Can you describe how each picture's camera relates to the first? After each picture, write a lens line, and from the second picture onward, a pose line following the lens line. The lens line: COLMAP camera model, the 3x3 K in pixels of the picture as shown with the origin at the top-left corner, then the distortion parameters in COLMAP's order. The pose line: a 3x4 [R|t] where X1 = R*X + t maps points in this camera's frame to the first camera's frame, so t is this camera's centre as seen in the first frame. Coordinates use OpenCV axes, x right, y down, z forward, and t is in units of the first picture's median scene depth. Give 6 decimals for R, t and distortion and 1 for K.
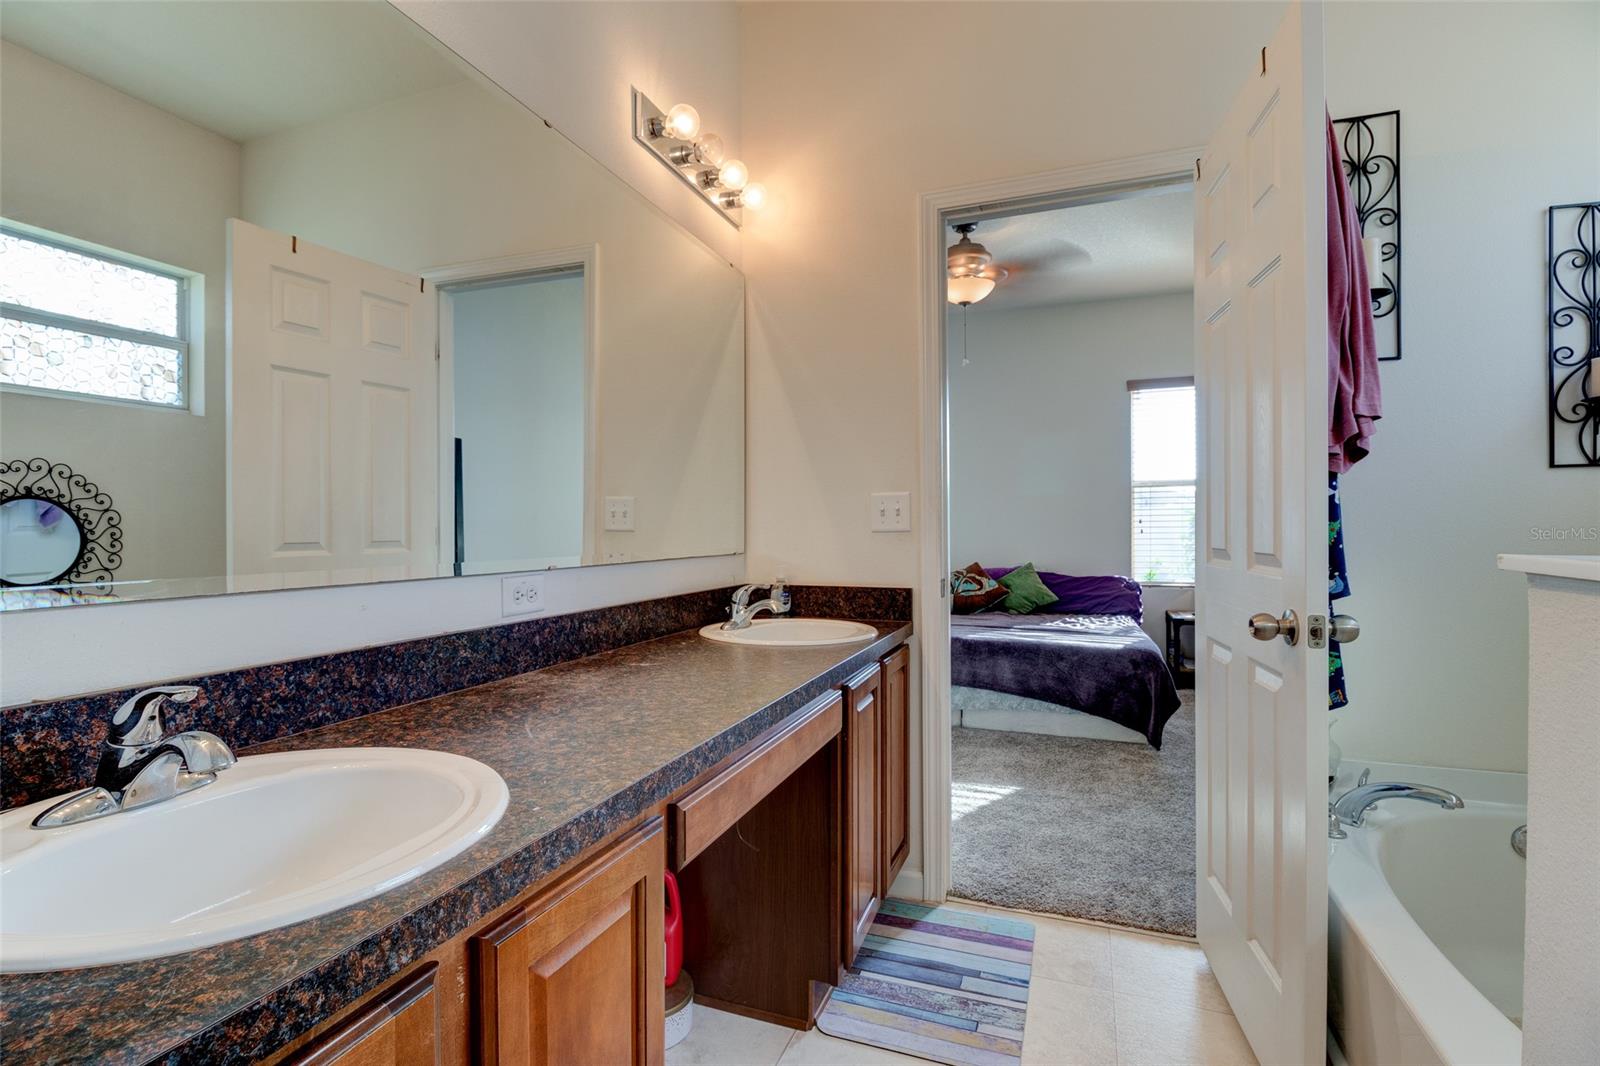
lens RADIAL K [[746.7, 0, 793.1], [0, 746.7, 527.7], [0, 0, 1]] dist [-0.003859, -0.004543]
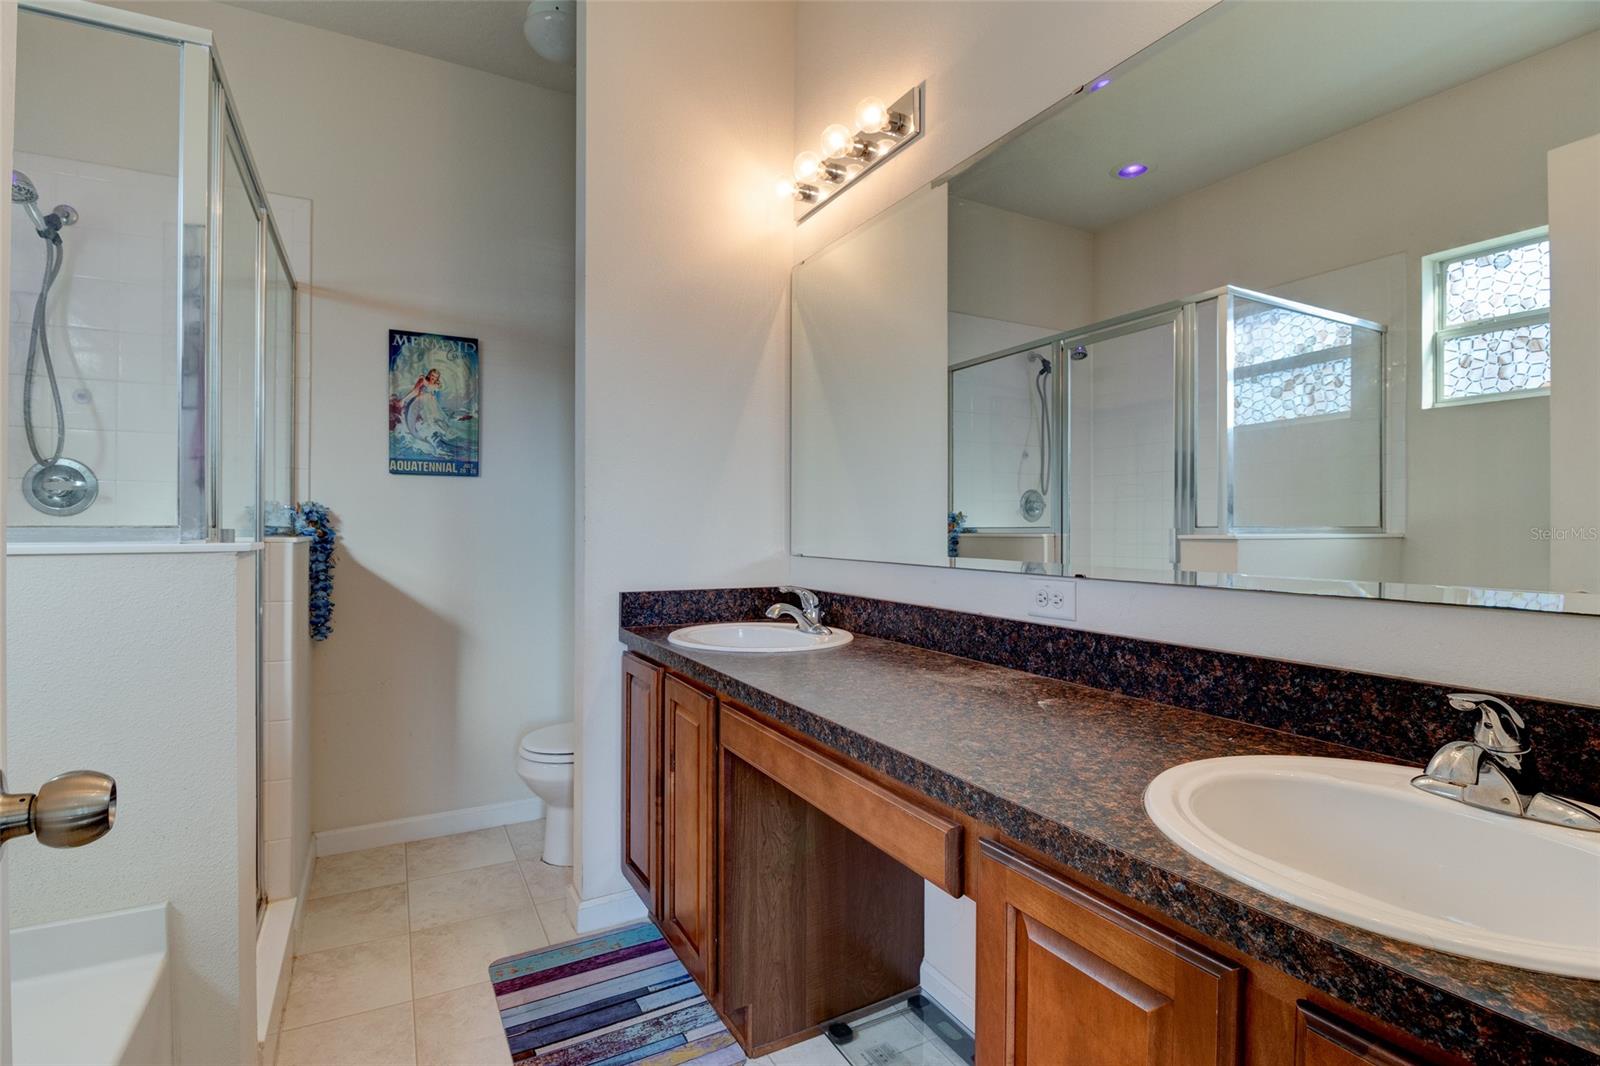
lens RADIAL K [[746.7, 0, 794.9], [0, 746.7, 530.5], [0, 0, 1]] dist [-0.003859, -0.004543]
pose [[-0.656548, 0.012323, -0.754183, 0.726023], [0.006803, 0.999923, 0.010416, -0.030345], [0.754253, 0.001708, -0.656581, 1.463043]]
